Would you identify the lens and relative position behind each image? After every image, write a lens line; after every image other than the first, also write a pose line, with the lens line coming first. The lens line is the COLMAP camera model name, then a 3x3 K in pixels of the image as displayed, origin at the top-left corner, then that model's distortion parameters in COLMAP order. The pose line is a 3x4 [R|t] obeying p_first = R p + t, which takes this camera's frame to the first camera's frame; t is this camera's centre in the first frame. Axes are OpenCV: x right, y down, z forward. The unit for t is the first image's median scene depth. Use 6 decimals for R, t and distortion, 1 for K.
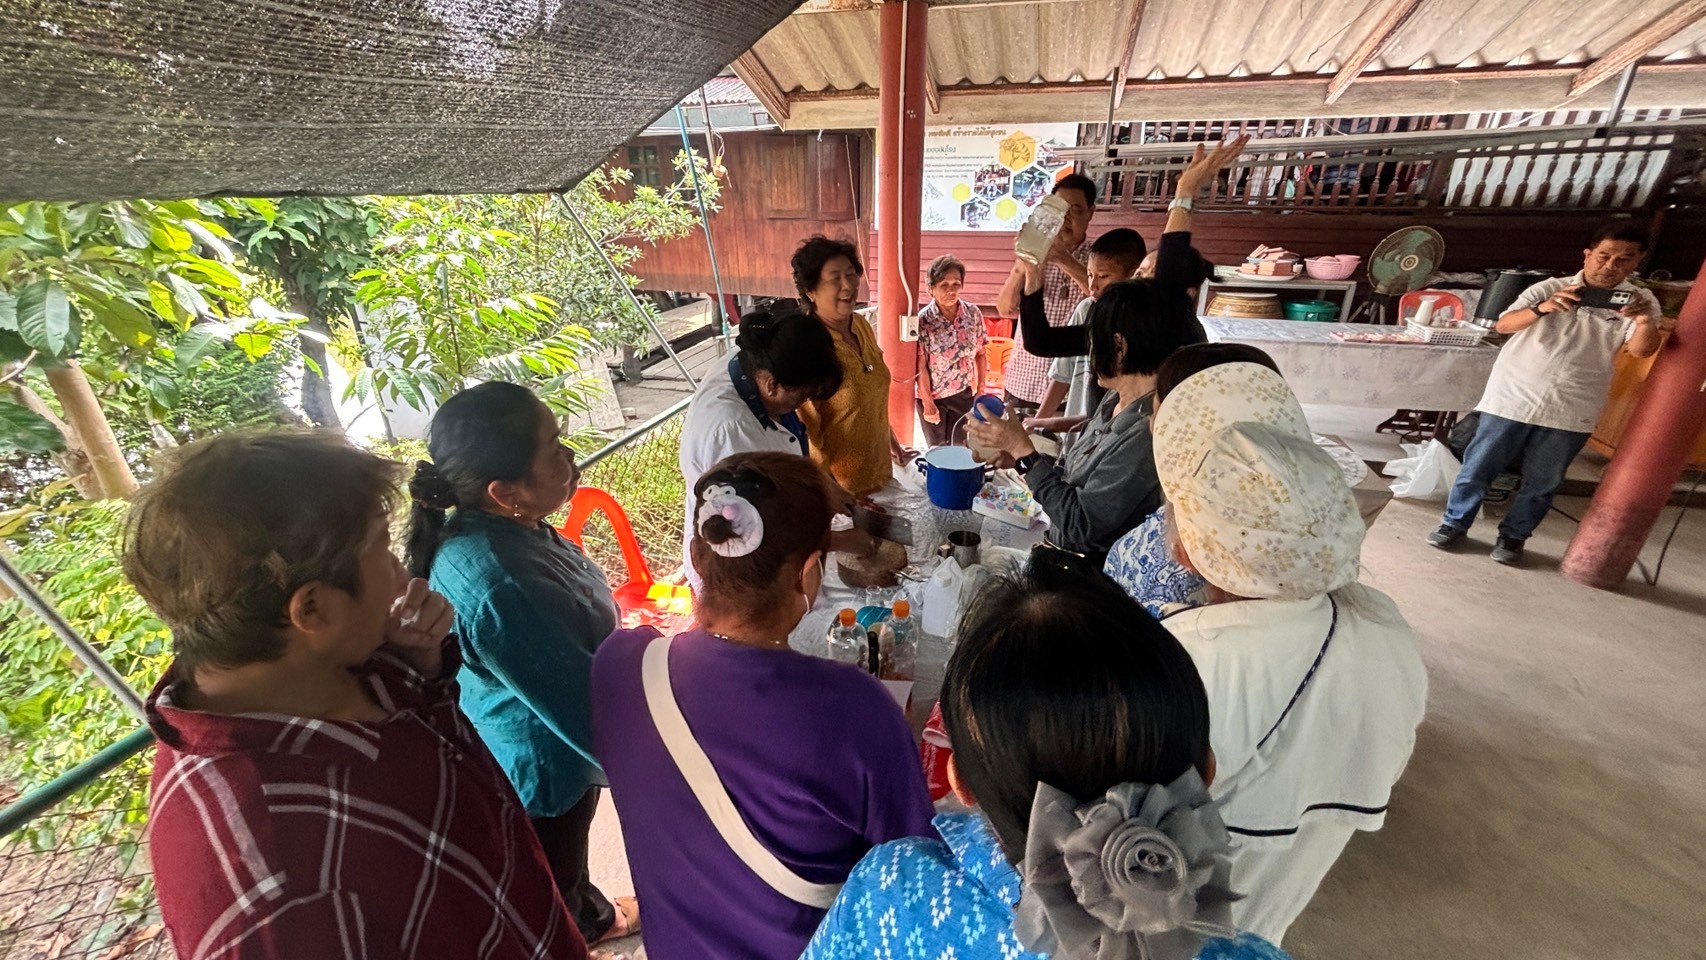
lens RADIAL K [[687.5, 0, 855.1], [0, 687.5, 478.2], [0, 0, 1]] dist [0.000035, 0.000086]
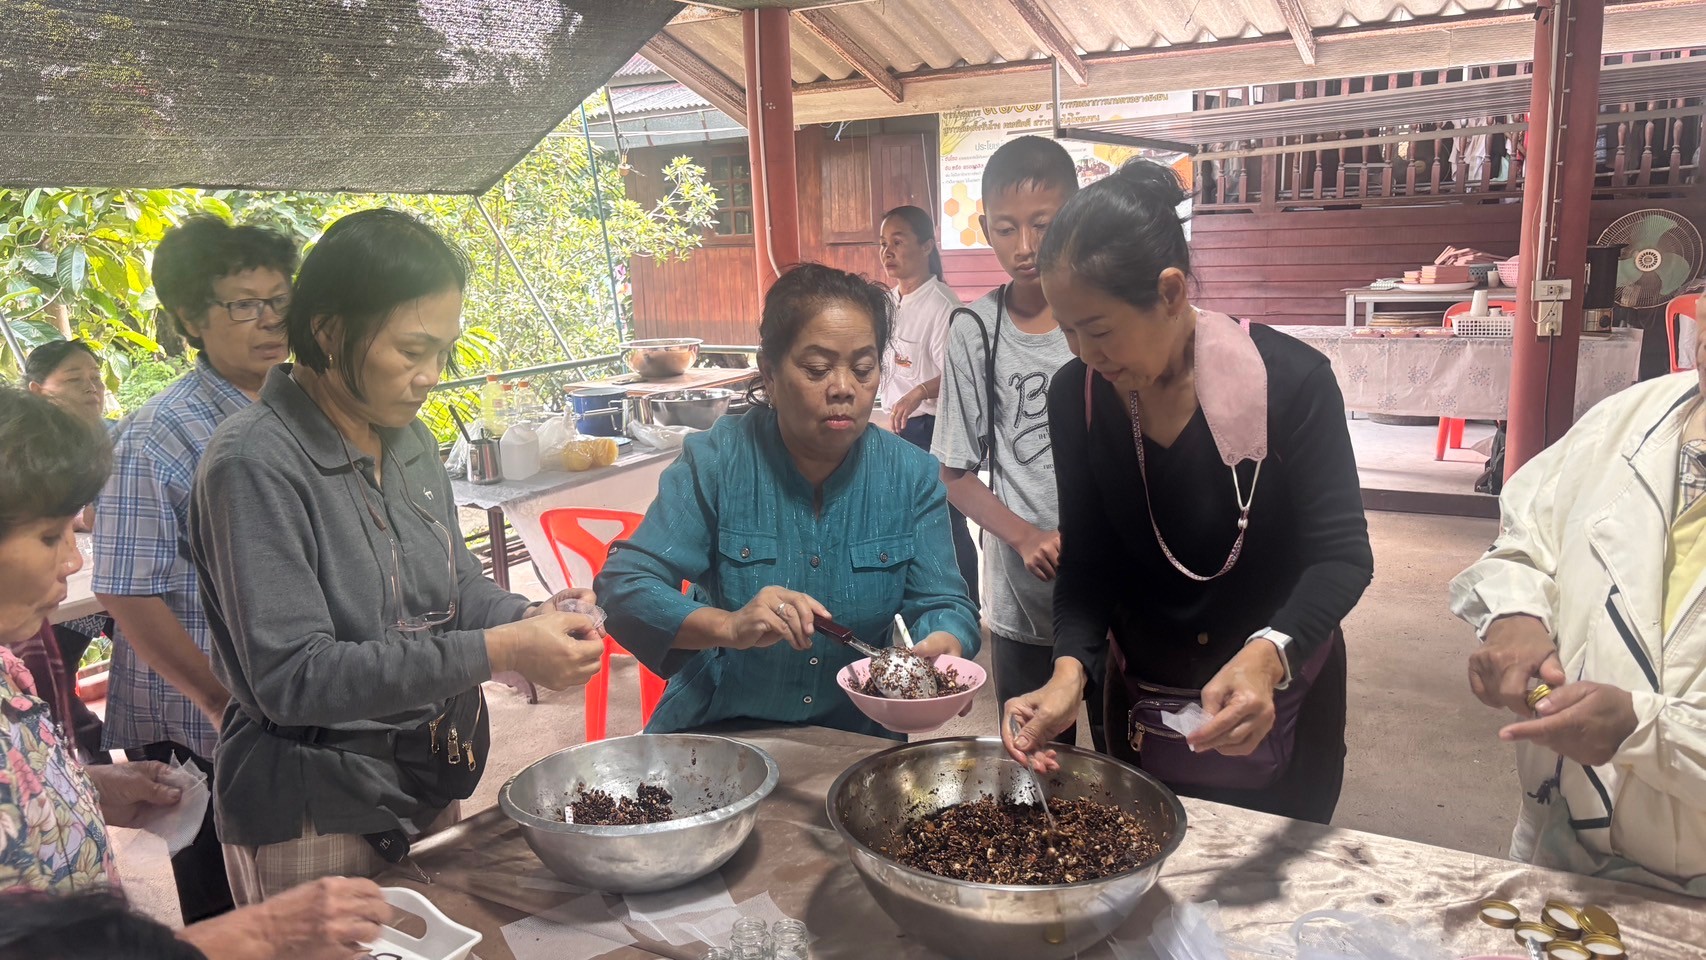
lens RADIAL K [[1307.8, 0, 867.0], [0, 1307.8, 477.9], [0, 0, 1]] dist [0.011924, -0.015929]
pose [[0.966165, 0.016017, -0.257427, 0.531038], [-0.071484, 0.975601, -0.207588, 0.297174], [0.247821, 0.218967, 0.943736, -0.497473]]
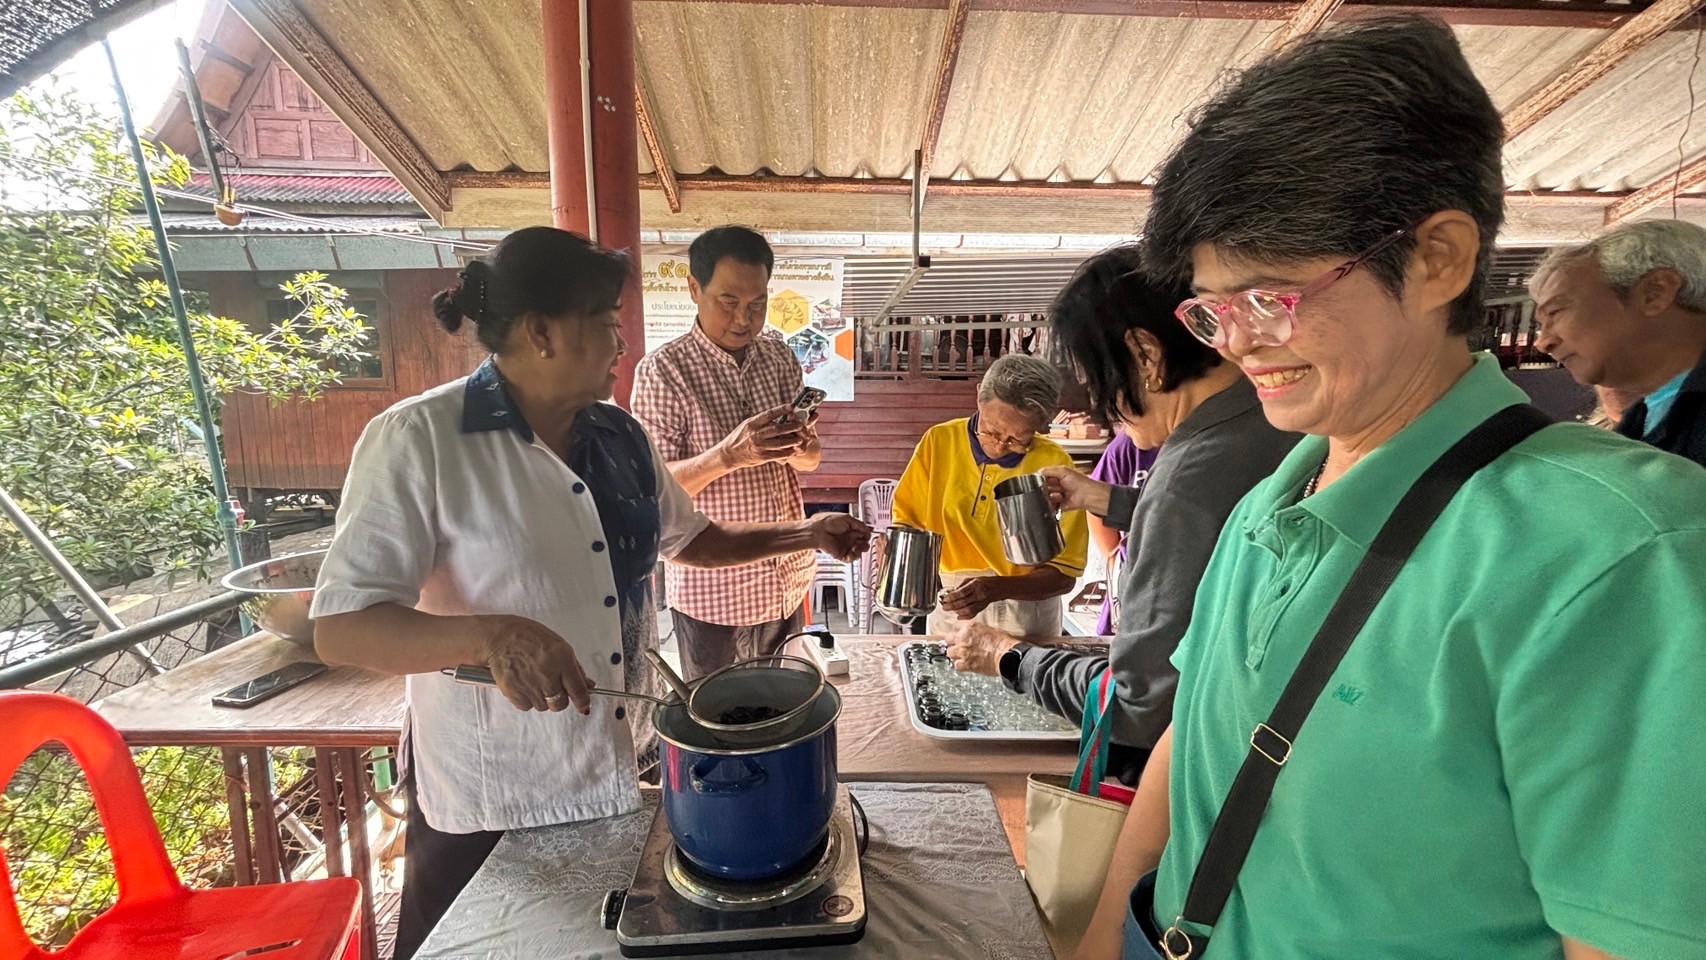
lens RADIAL K [[687.5, 0, 847.6], [0, 687.5, 486.0], [0, 0, 1]] dist [0.000035, 0.000086]
pose [[0.953886, -0.031383, 0.298526, 0.067937], [0.112040, 0.959869, -0.257098, -0.060875], [-0.278477, 0.278689, 0.919121, 0.393337]]
